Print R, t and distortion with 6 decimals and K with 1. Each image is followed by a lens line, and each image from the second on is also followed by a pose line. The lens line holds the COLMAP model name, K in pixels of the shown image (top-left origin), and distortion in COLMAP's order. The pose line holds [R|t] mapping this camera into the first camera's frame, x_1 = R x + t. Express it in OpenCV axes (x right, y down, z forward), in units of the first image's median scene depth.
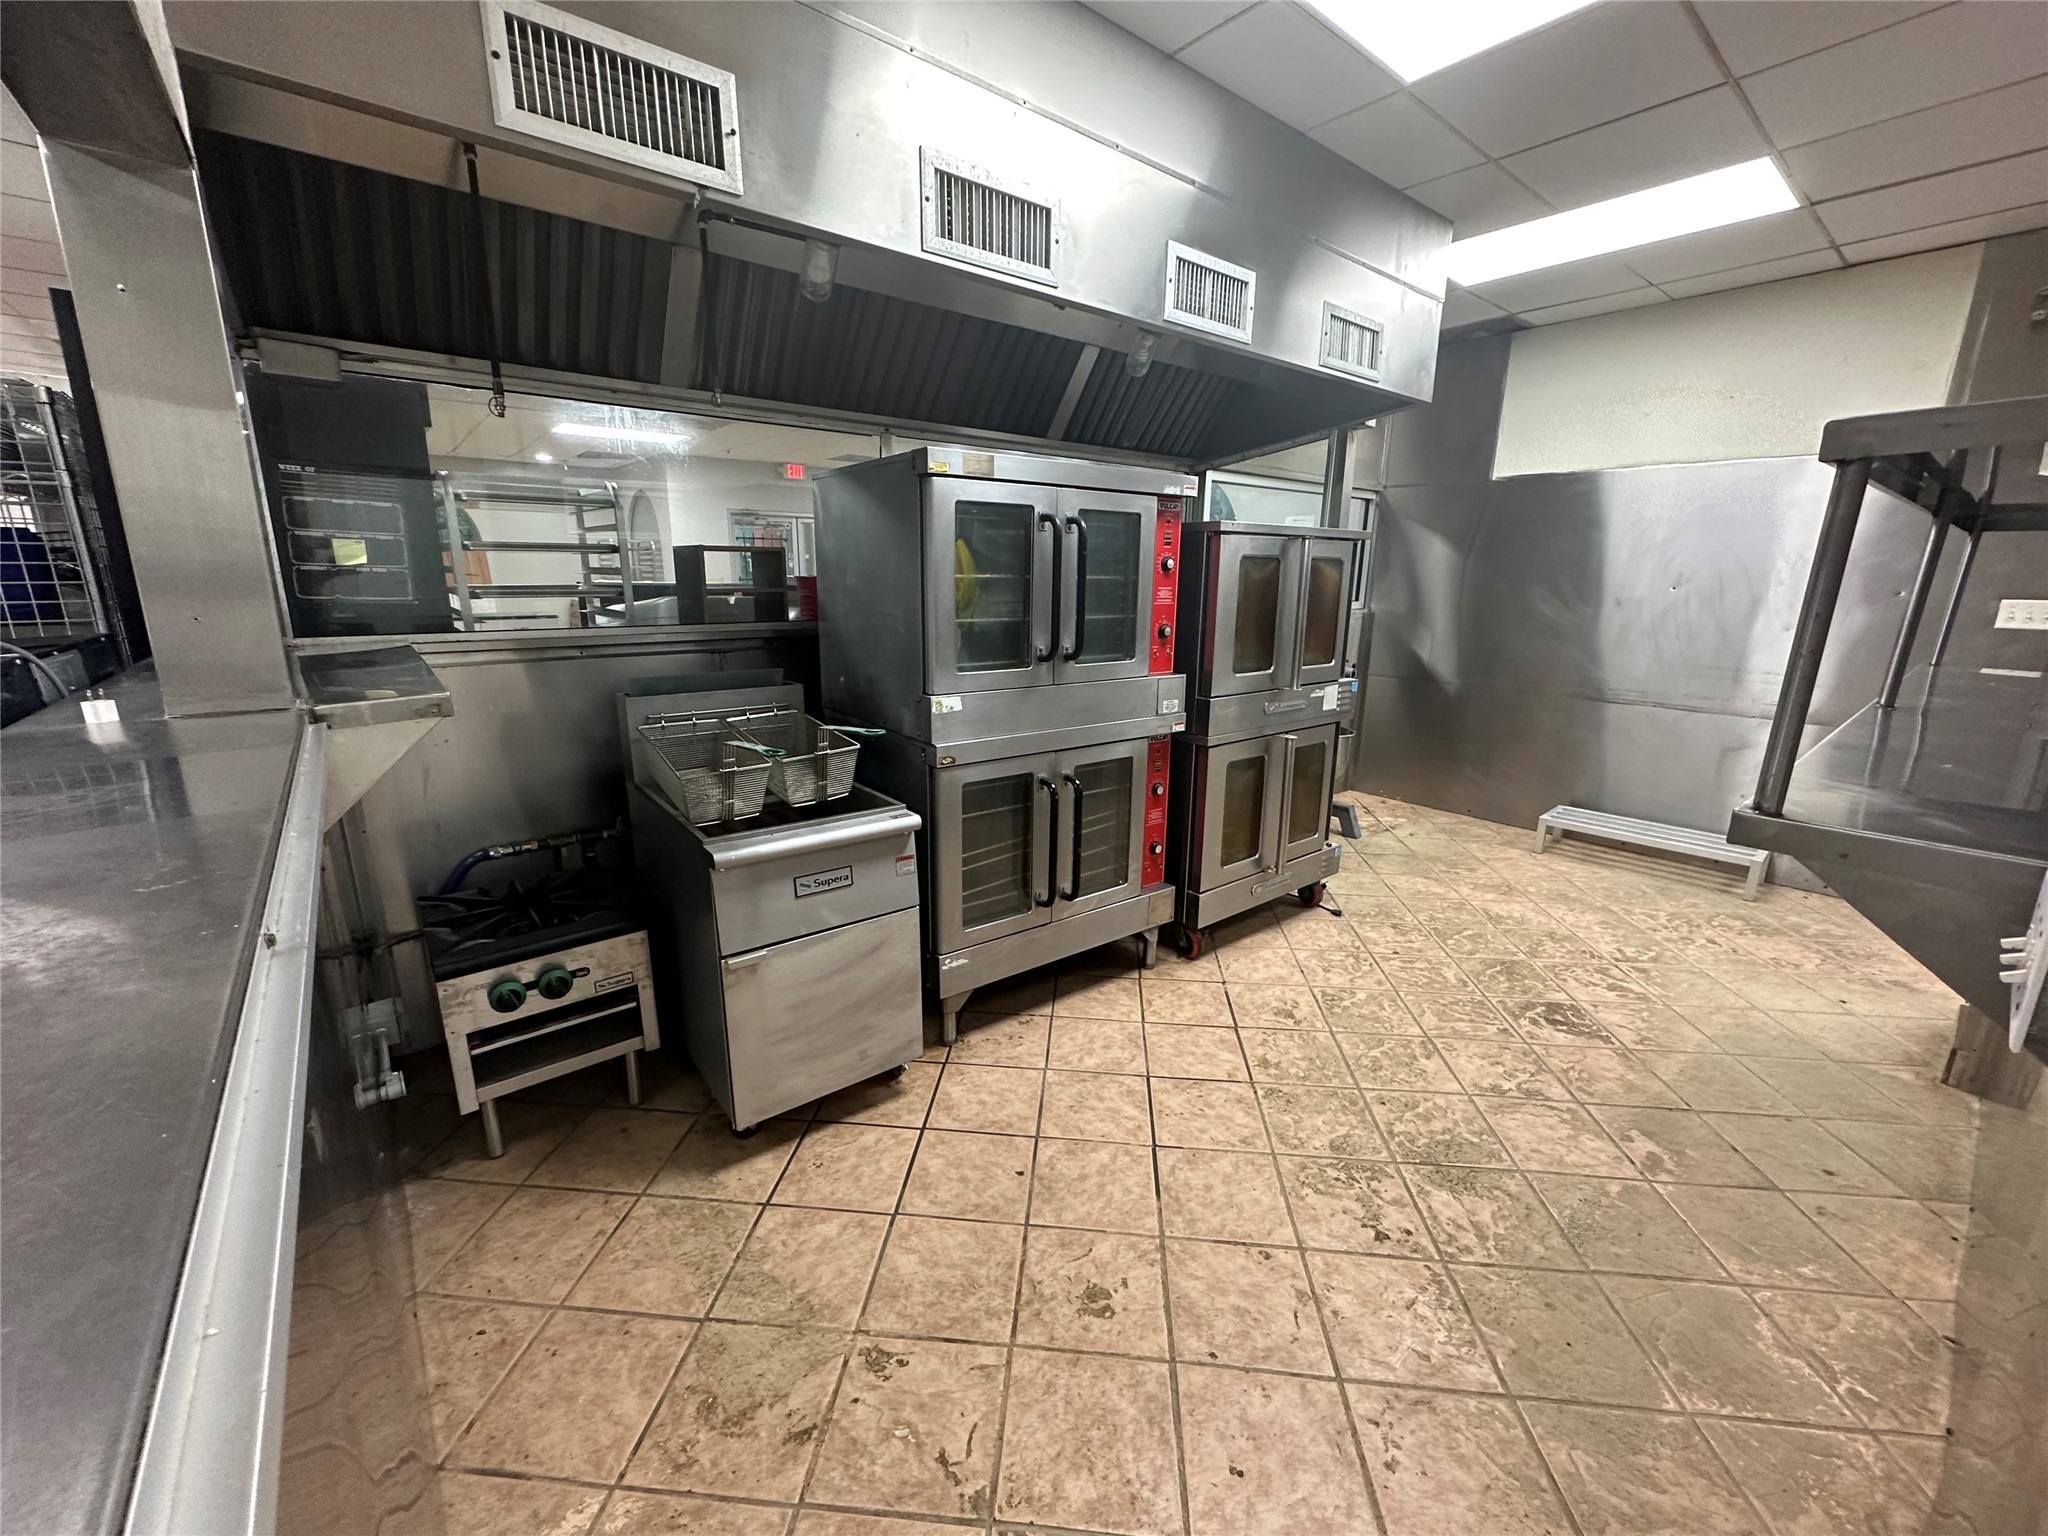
lens RADIAL K [[815.2, 0, 1016.3], [0, 815.2, 773.2], [0, 0, 1]] dist [-0.002871, 0.000861]
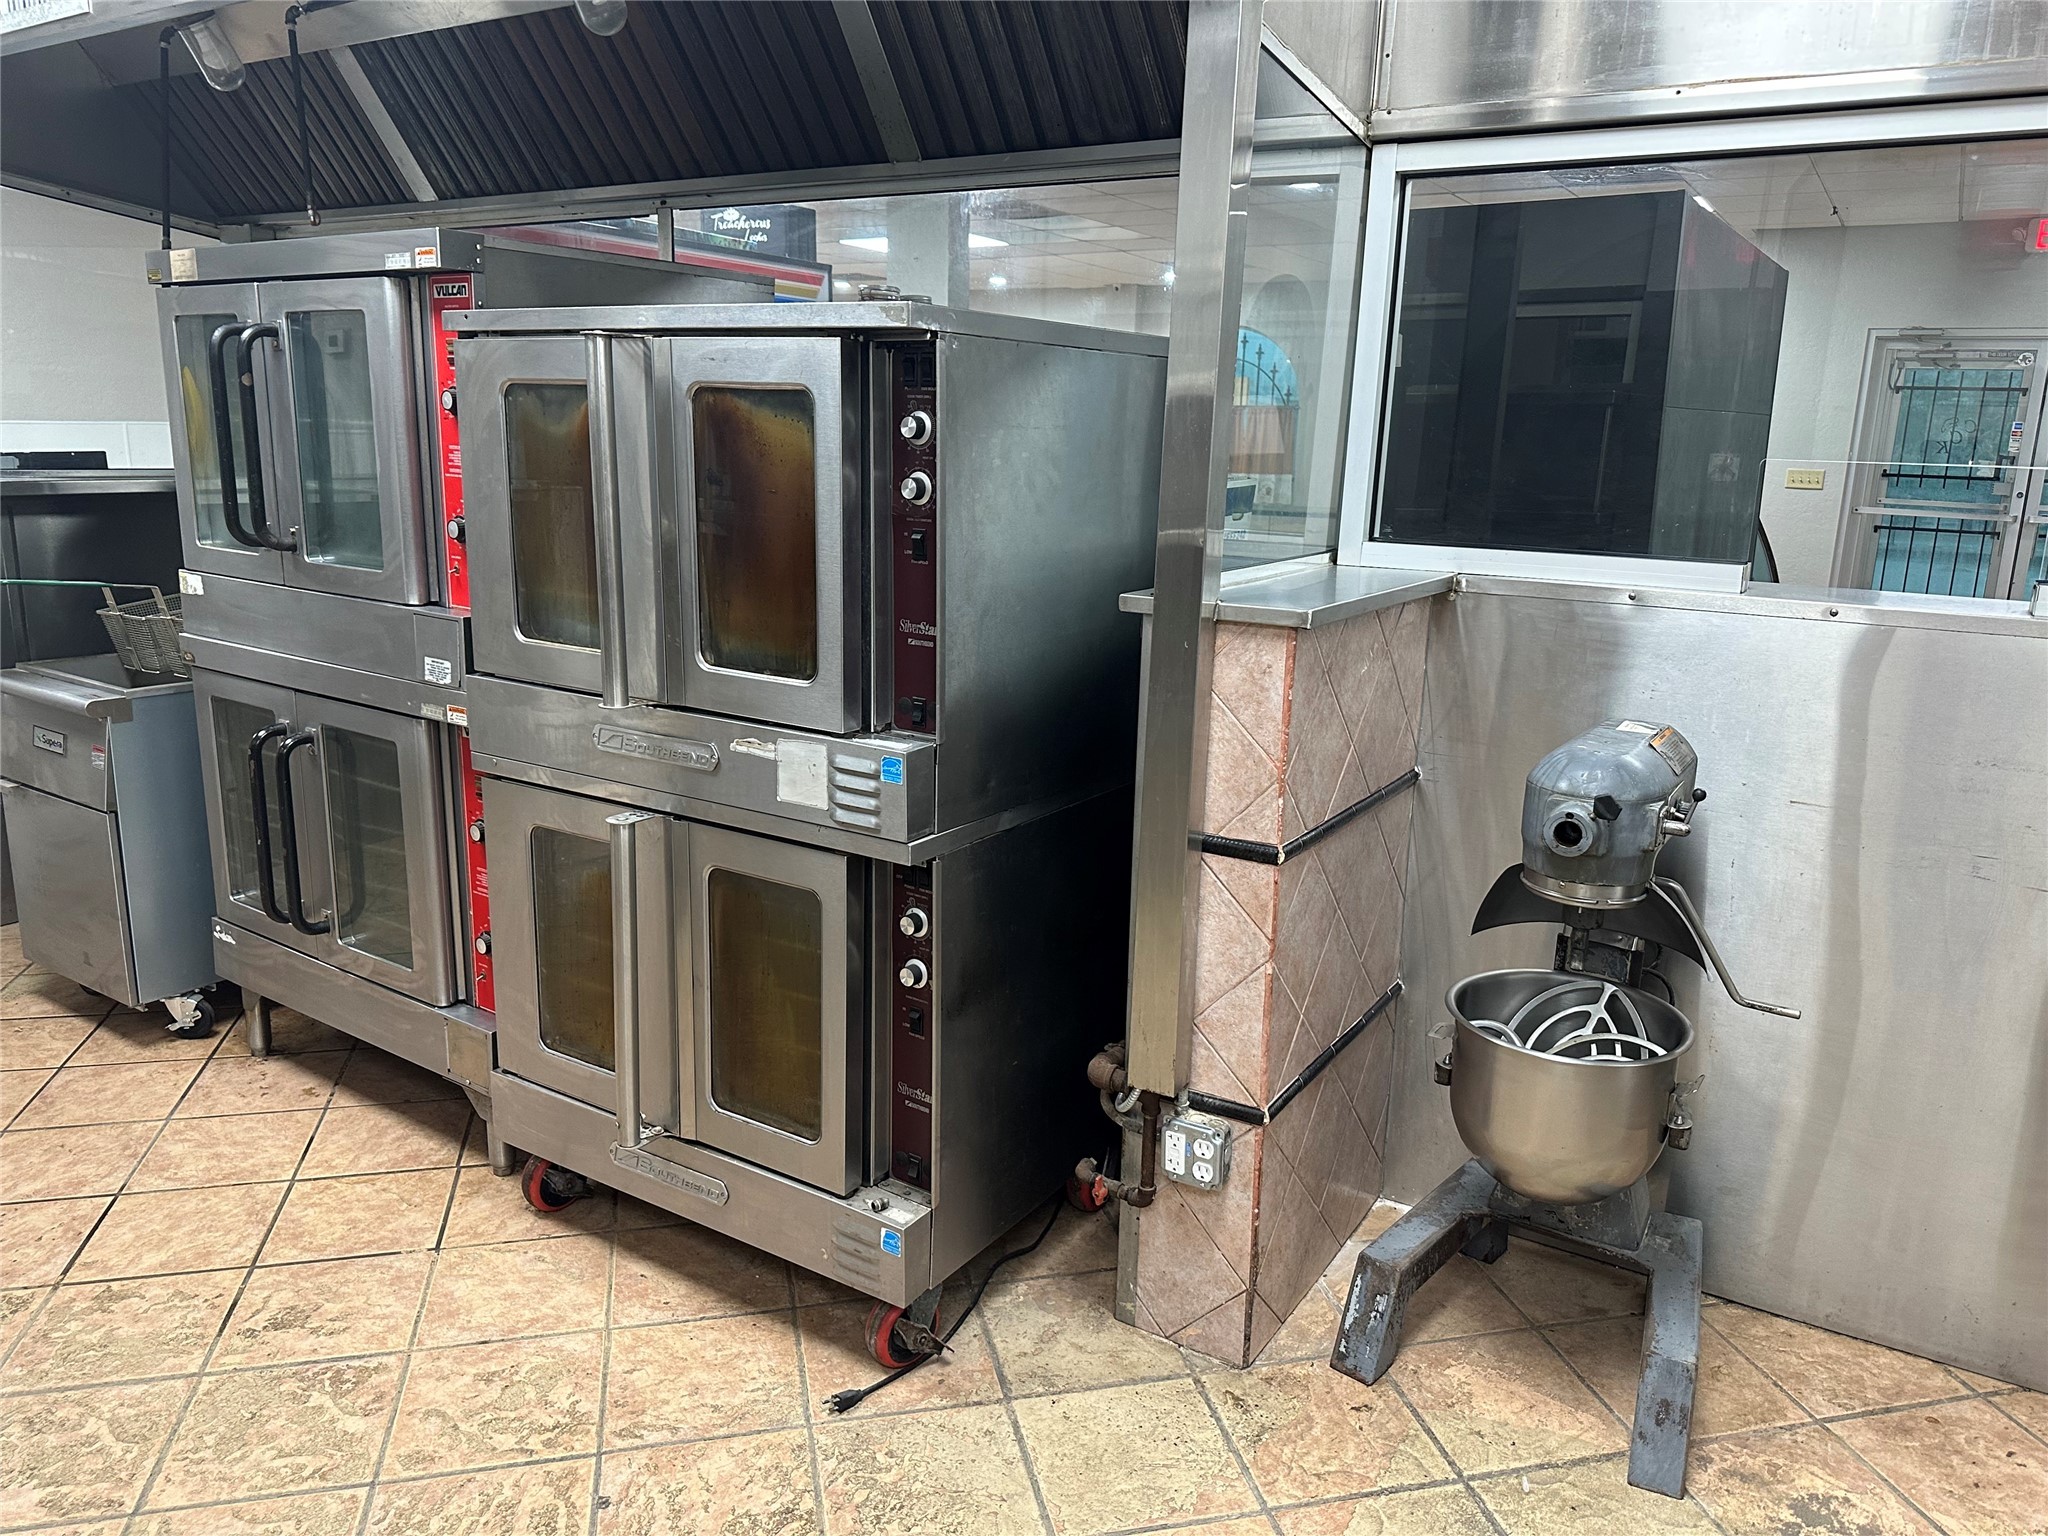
lens RADIAL K [[1439.1, 0, 1022.0], [0, 1439.1, 765.1], [0, 0, 1]] dist [0.057238, -0.070580]
pose [[0.328151, 0.215288, -0.919765, 1.188658], [-0.251298, 0.958492, 0.134696, -0.244705], [0.910586, 0.186934, 0.368632, 1.006710]]
